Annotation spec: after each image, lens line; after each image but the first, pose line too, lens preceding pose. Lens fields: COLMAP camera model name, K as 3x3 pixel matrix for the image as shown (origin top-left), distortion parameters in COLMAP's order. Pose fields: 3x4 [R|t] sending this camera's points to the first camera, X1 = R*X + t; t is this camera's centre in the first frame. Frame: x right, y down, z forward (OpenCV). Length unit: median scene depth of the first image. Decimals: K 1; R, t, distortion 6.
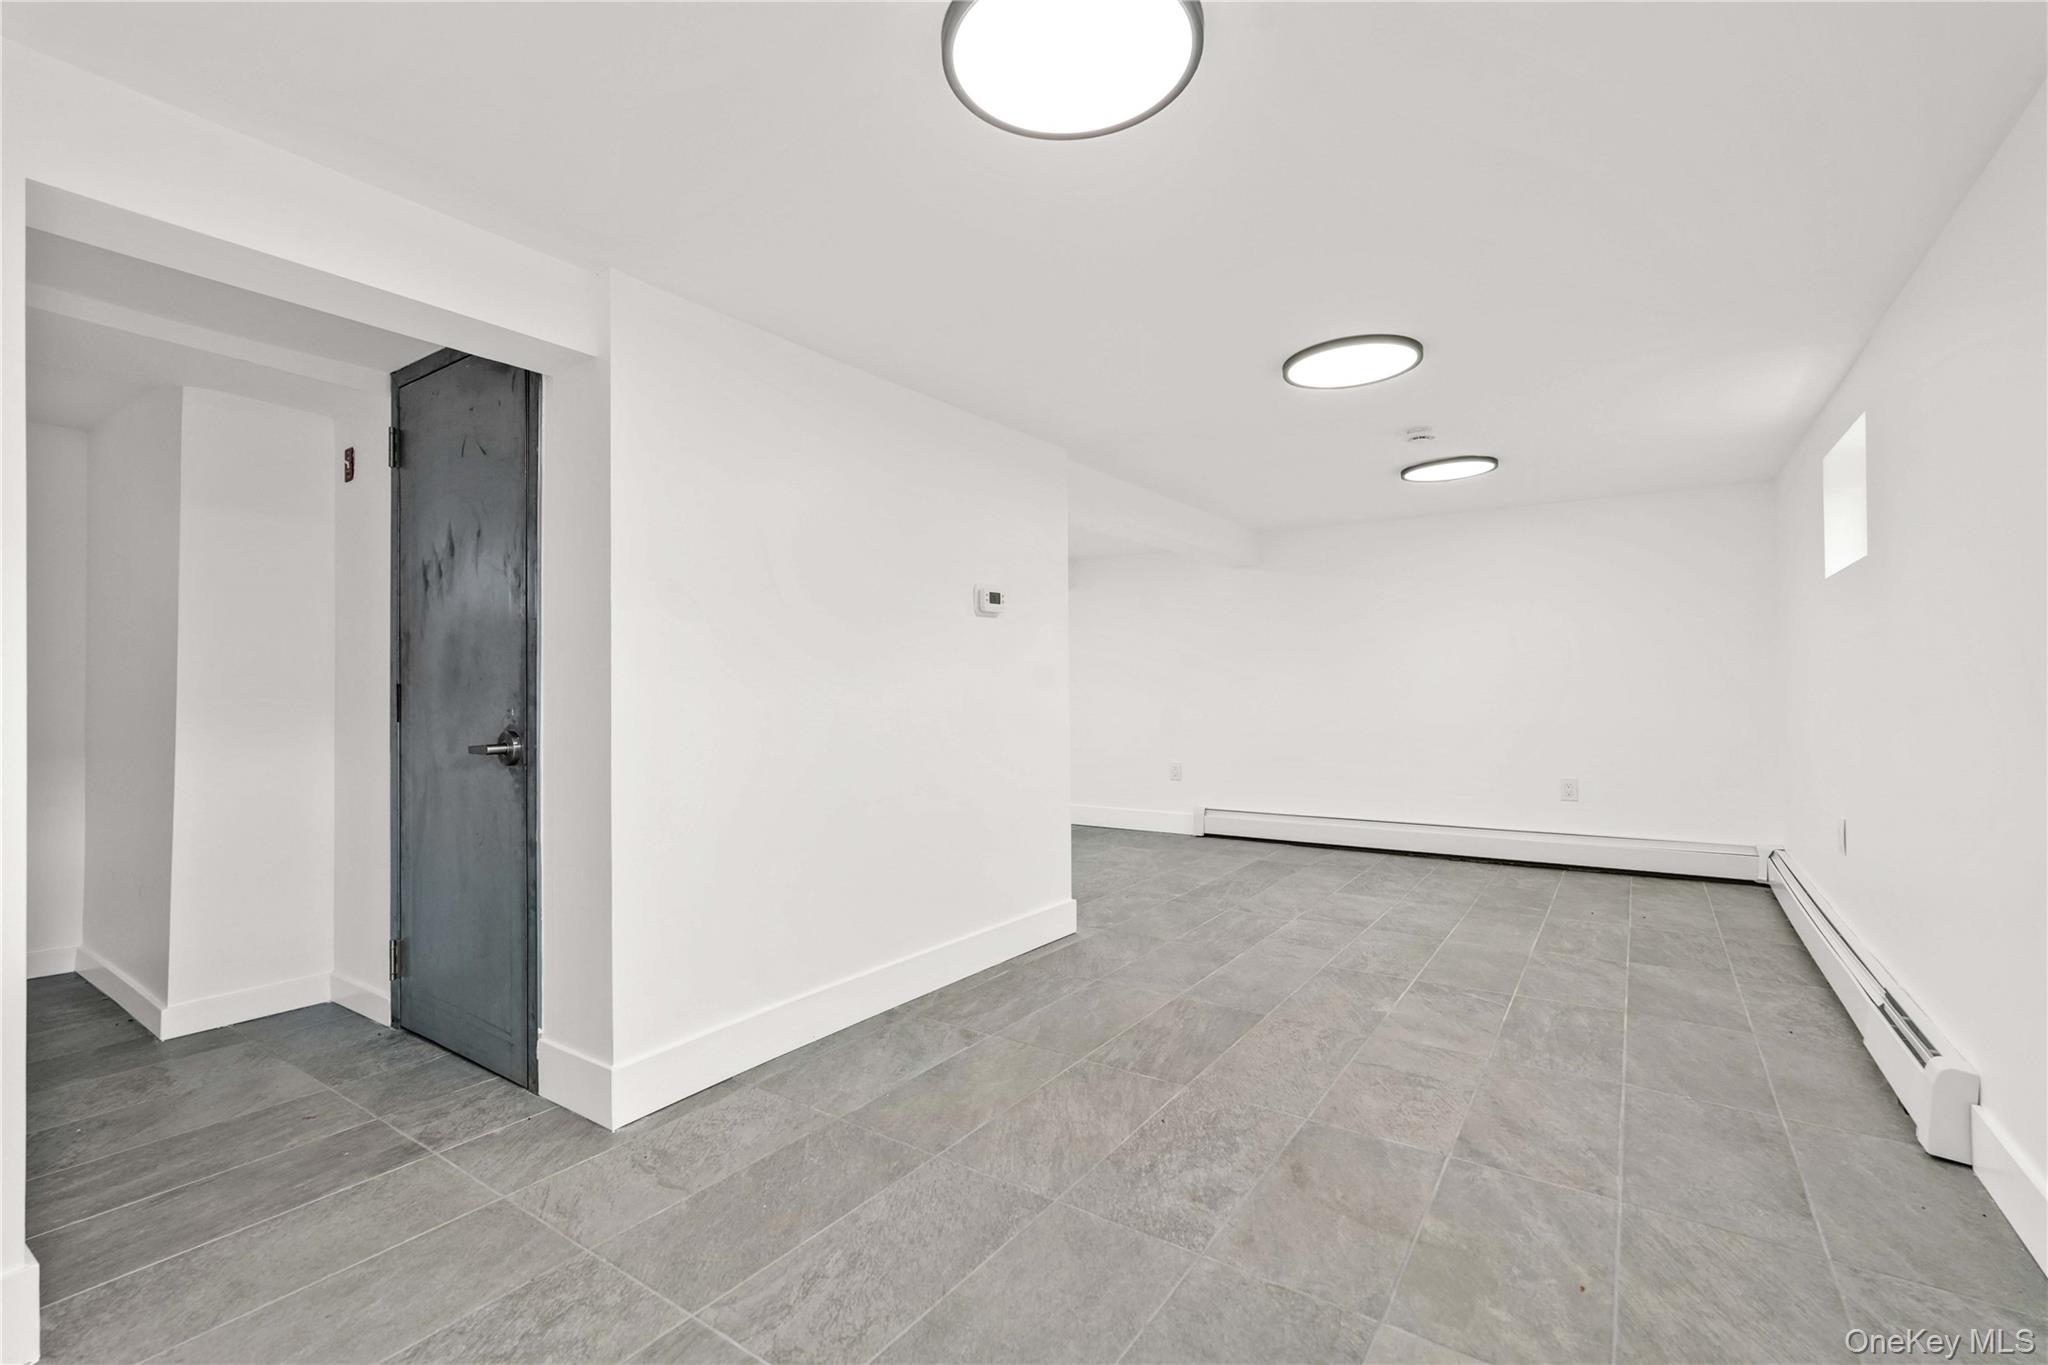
lens RADIAL K [[896.6, 0, 1019.6], [0, 896.6, 682.5], [0, 0, 1]] dist [0.001622, 0.000753]
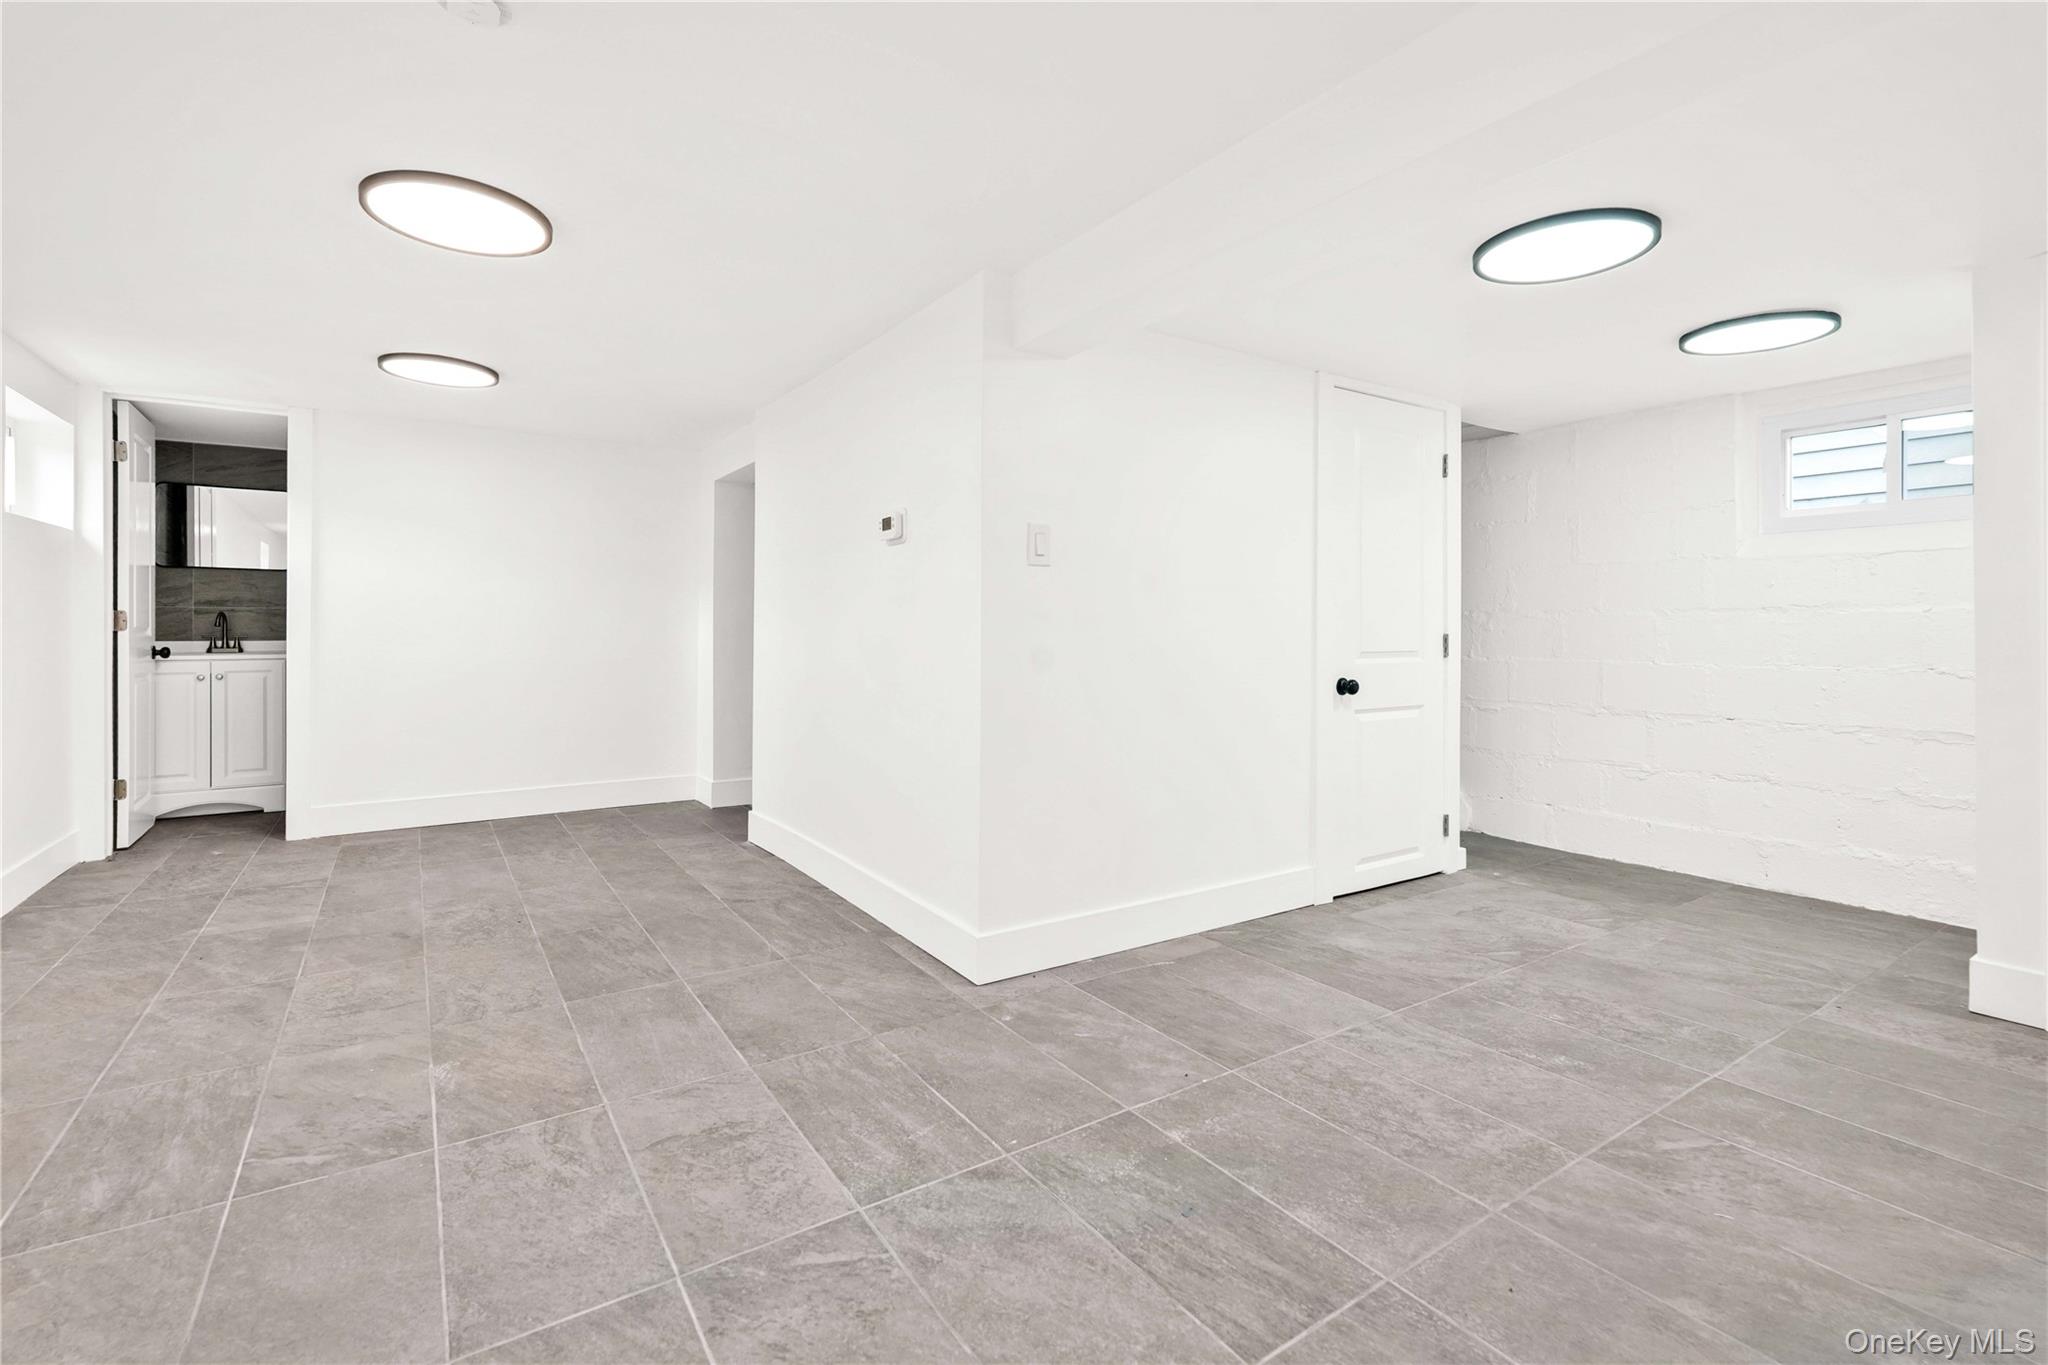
lens RADIAL K [[896.6, 0, 992.4], [0, 896.6, 630.8], [0, 0, 1]] dist [0.001622, 0.000753]
pose [[-0.374828, 0.005523, -0.927078, 0.908020], [0.007103, 0.999970, 0.003085, 0.013420], [0.927067, -0.005429, -0.374856, 1.684491]]
